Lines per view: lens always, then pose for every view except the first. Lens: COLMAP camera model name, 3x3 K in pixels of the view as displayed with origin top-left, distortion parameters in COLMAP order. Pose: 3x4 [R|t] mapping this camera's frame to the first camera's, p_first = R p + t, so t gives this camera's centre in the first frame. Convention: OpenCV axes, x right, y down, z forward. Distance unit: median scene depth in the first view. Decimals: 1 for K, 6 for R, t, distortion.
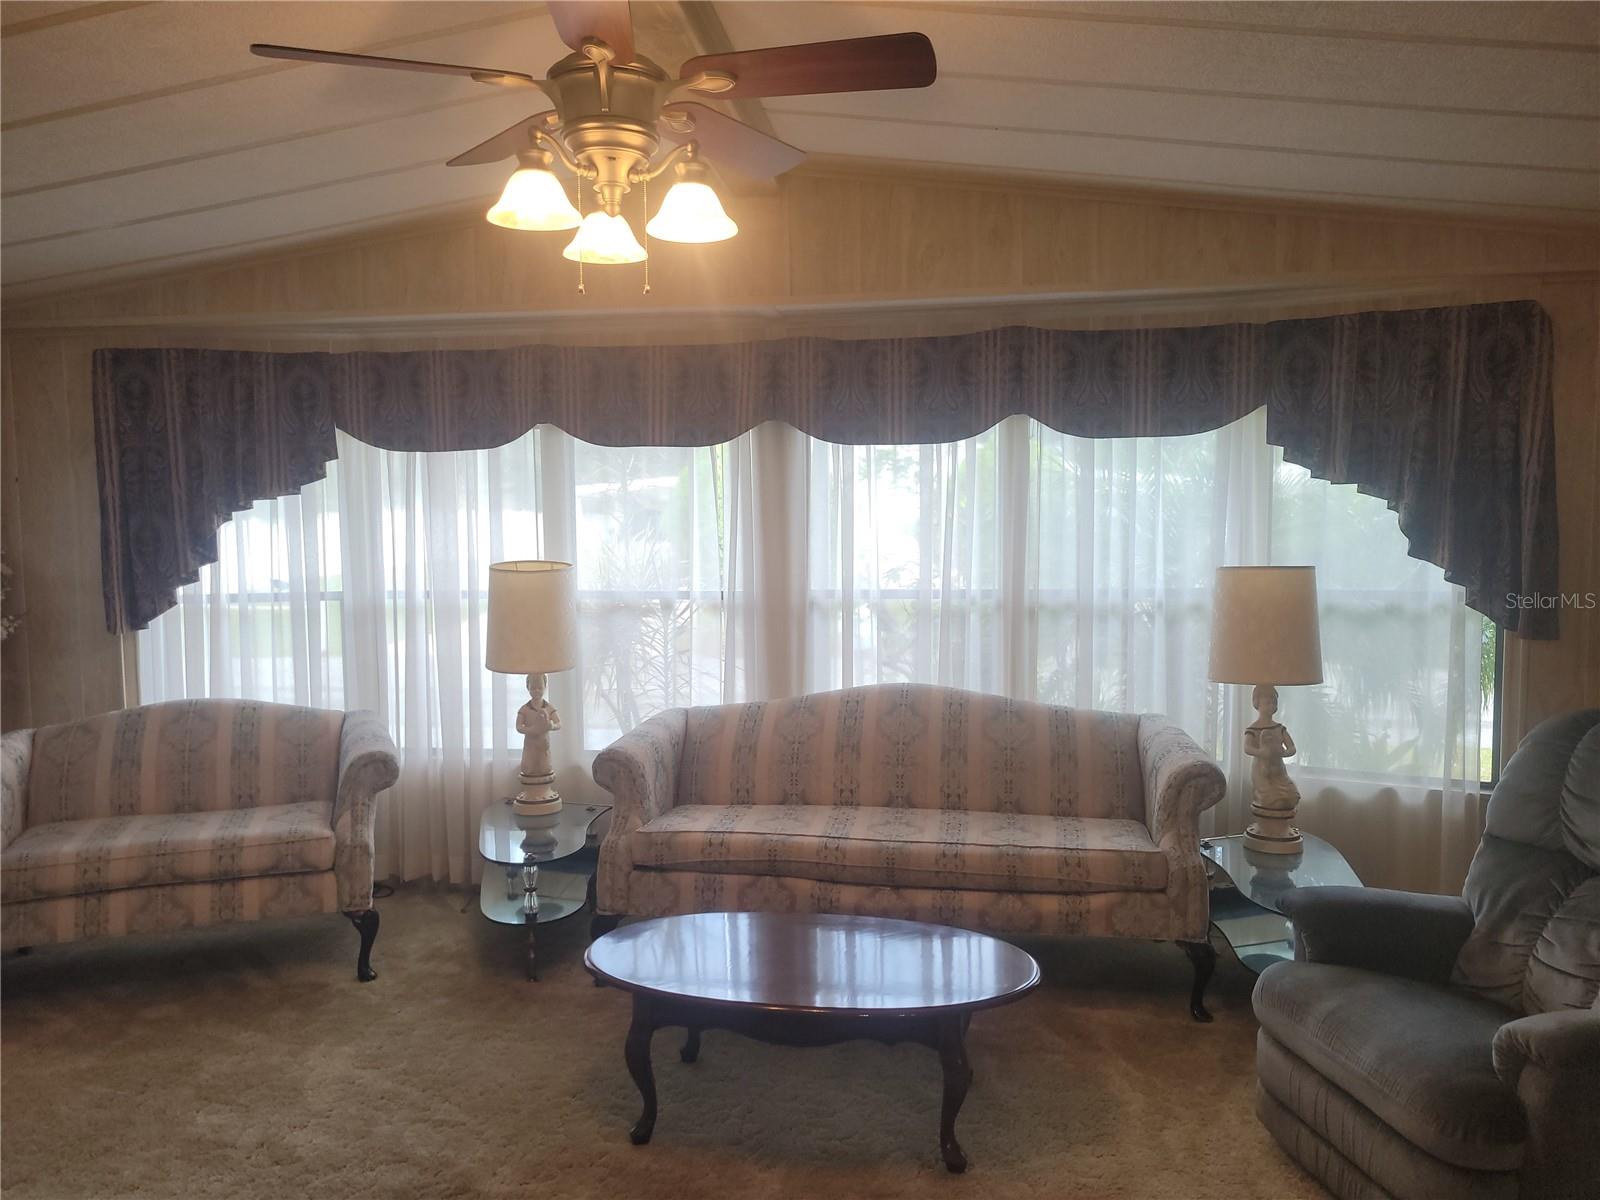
lens RADIAL K [[1200.9, 0, 792.3], [0, 1200.9, 595.0], [0, 0, 1]] dist [0.025757, -0.003614]
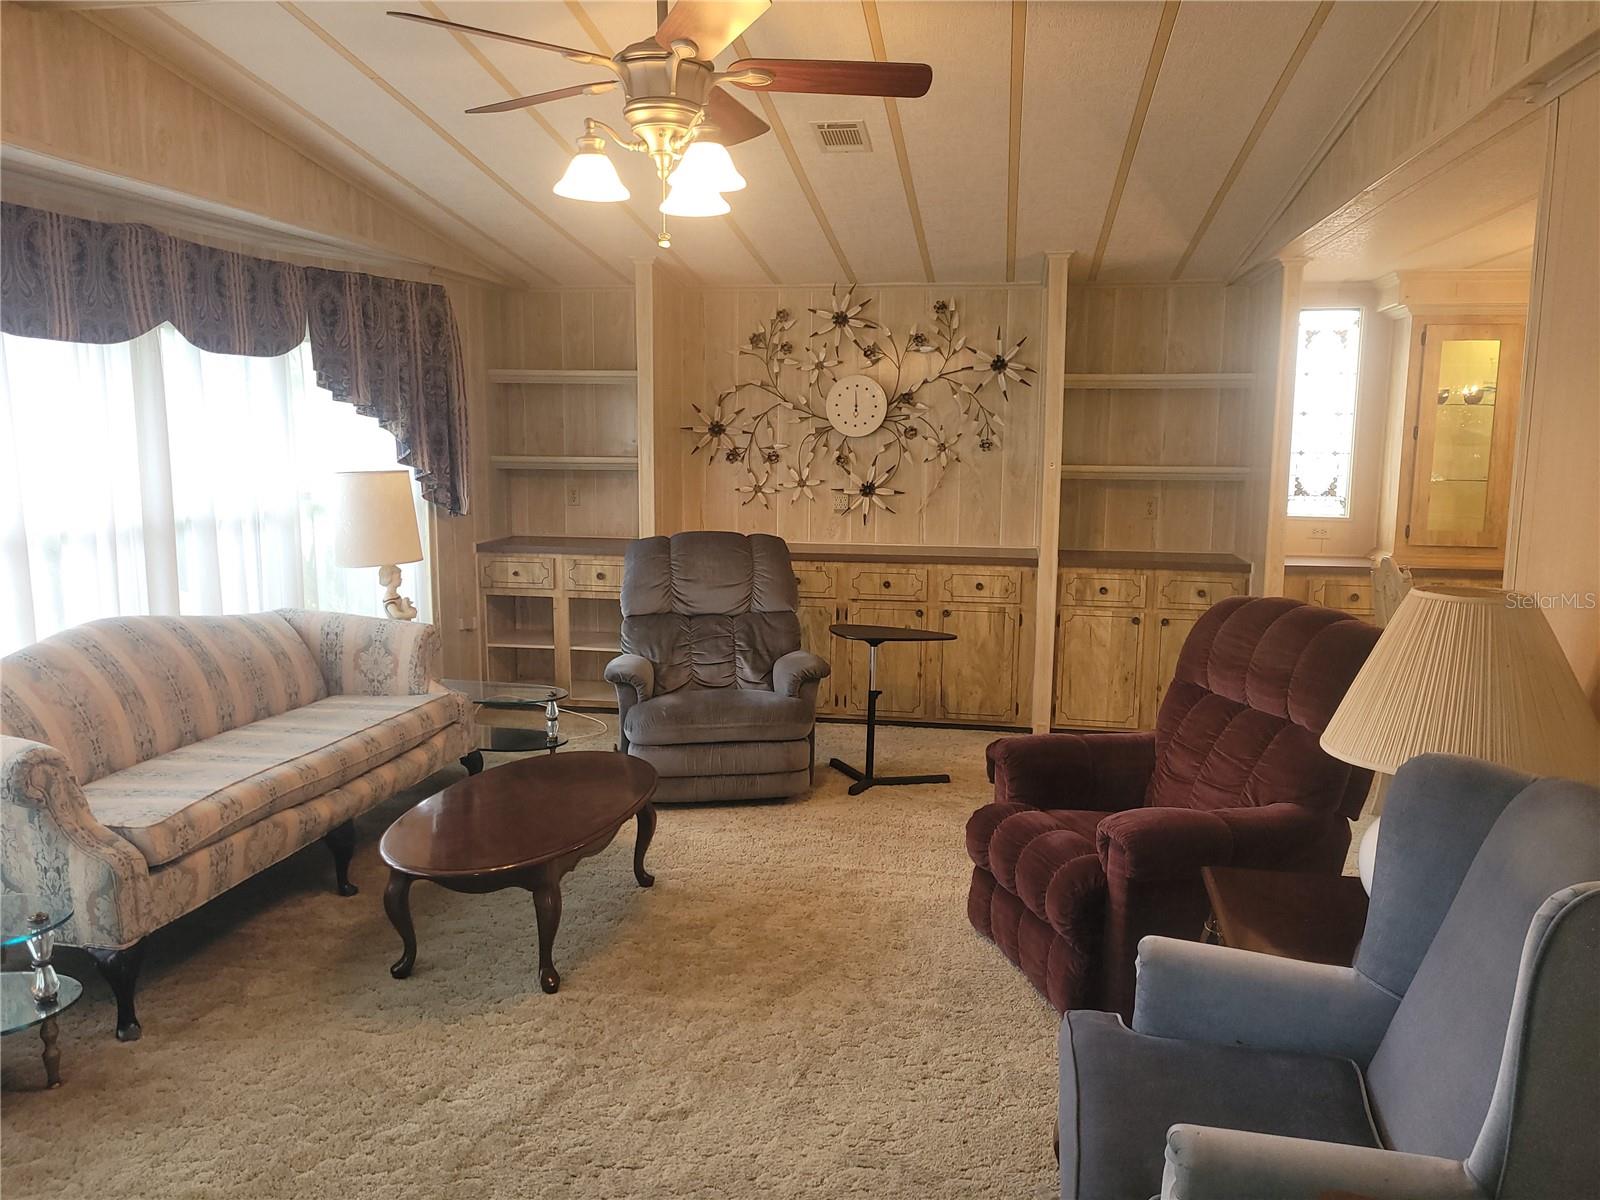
lens RADIAL K [[1199.8, 0, 819.7], [0, 1199.8, 590.5], [0, 0, 1]] dist [0.047004, -0.030198]
pose [[0.013234, -0.123497, 0.992257, -0.836483], [0.060761, 0.990609, 0.122482, -0.025988], [-0.998065, 0.058670, 0.020614, 0.499679]]
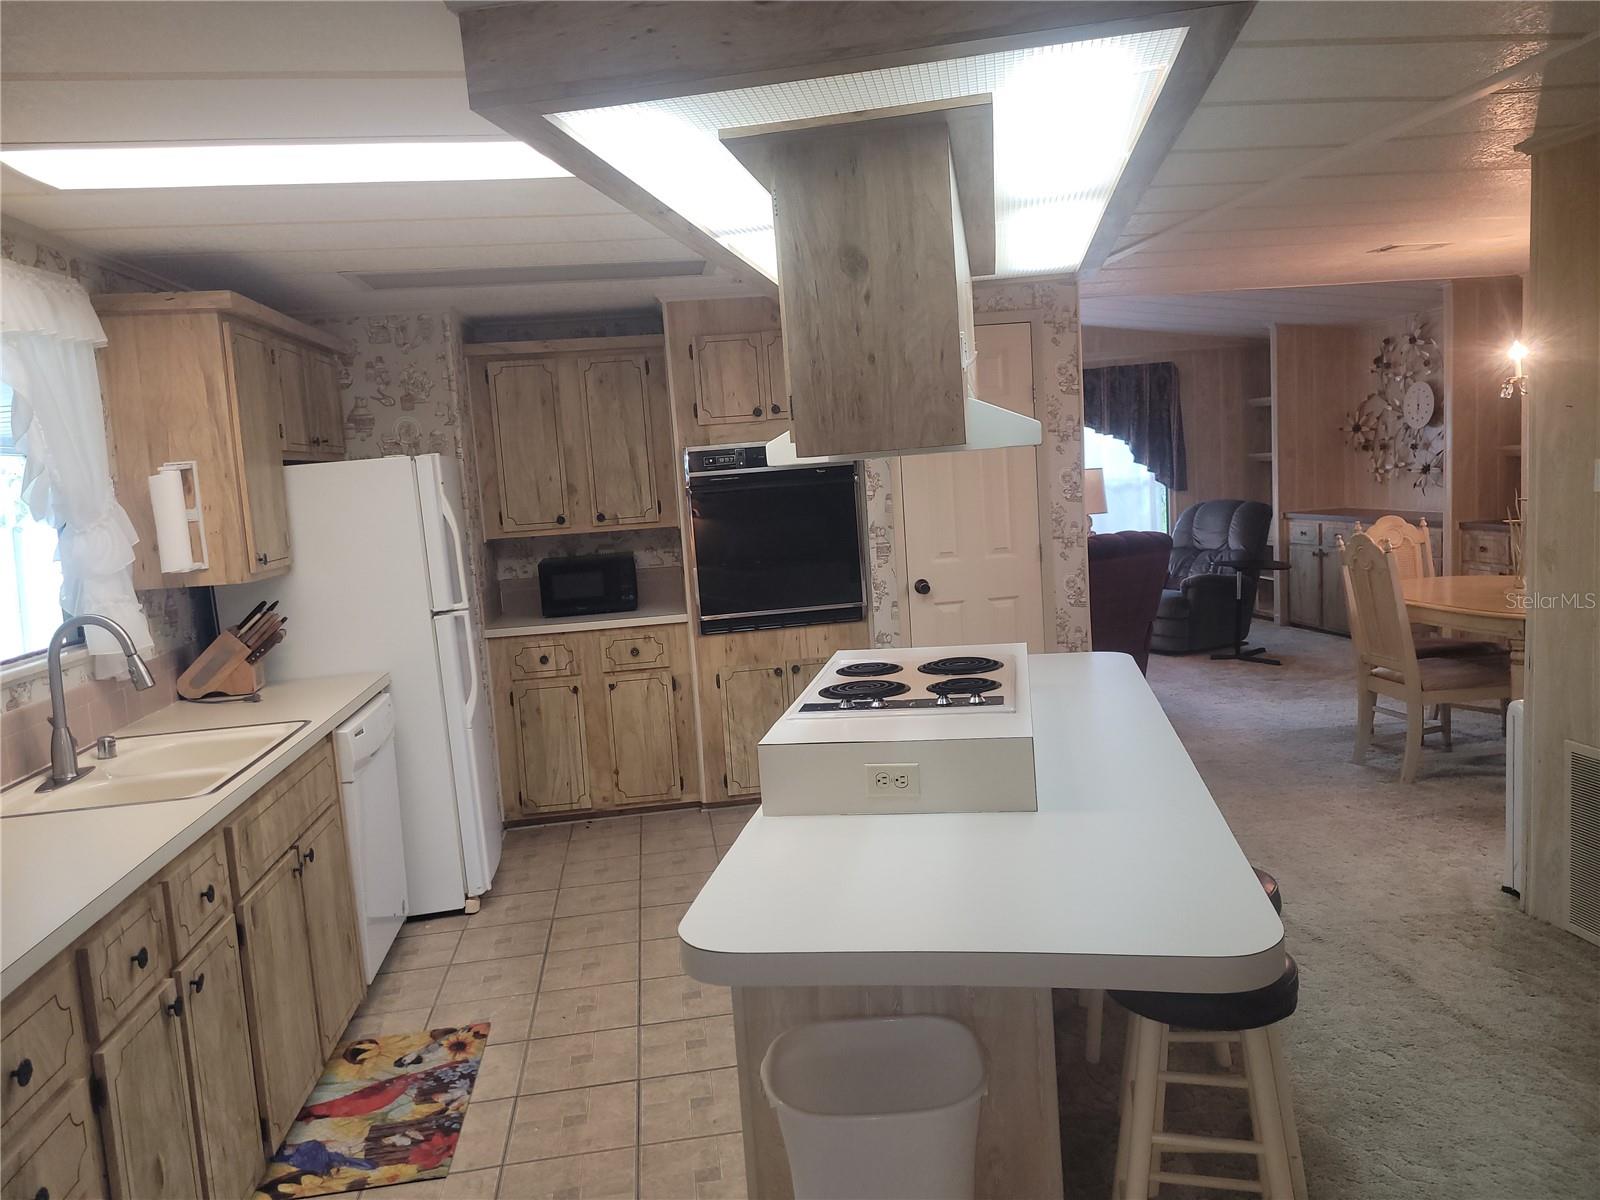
lens RADIAL K [[1199.5, 0, 797.5], [0, 1199.5, 592.7], [0, 0, 1]] dist [0.047015, -0.032063]
pose [[0.963665, -0.078779, 0.255232, -0.821159], [0.072187, 0.996773, 0.035109, 0.098791], [-0.257174, -0.015409, 0.966242, -1.241555]]
